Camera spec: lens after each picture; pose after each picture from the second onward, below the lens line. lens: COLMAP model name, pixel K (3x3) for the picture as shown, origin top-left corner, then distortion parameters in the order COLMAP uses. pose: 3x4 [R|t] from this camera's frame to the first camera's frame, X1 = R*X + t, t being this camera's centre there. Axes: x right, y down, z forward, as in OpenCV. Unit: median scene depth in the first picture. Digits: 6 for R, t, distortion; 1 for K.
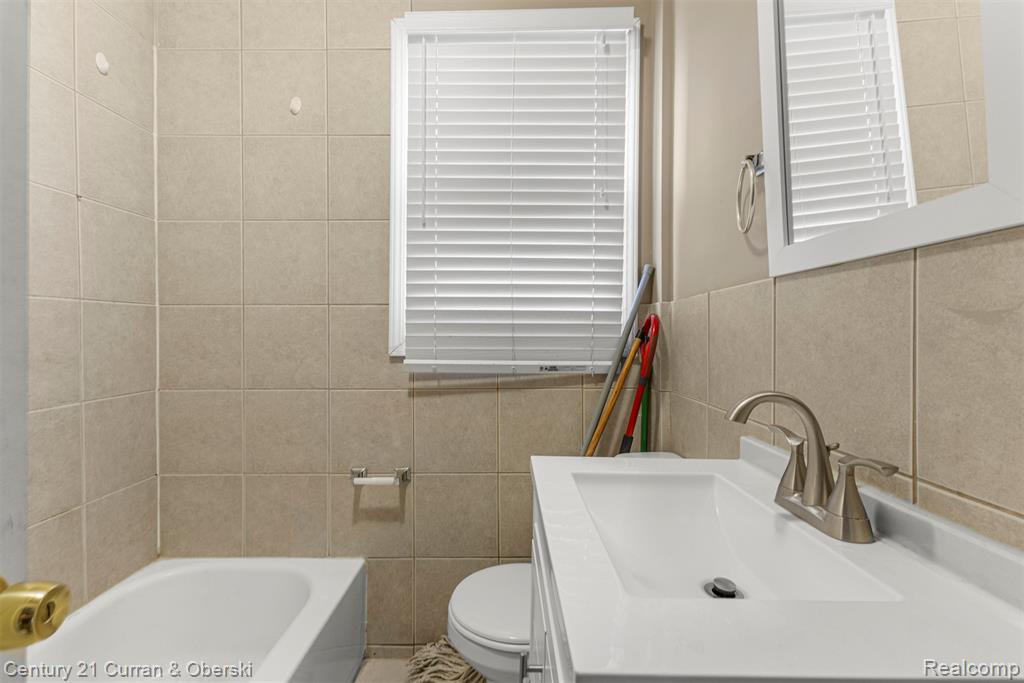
lens RADIAL K [[445.3, 0, 511.3], [0, 445.3, 338.6], [0, 0, 1]] dist [0.007599, 0.000225]
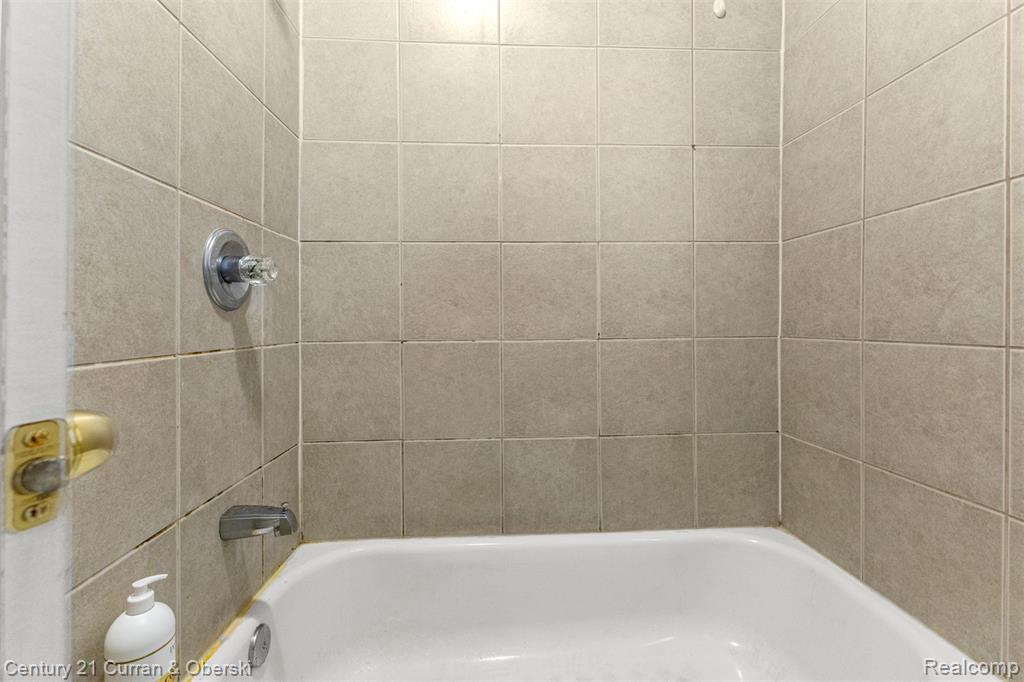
lens RADIAL K [[445.3, 0, 518.0], [0, 445.3, 326.3], [0, 0, 1]] dist [0.007599, 0.000225]
pose [[0.061544, 0.004999, -0.998092, 0.064165], [-0.005701, 0.999973, 0.004657, 0.091910], [0.998088, 0.005404, 0.061570, 0.424479]]
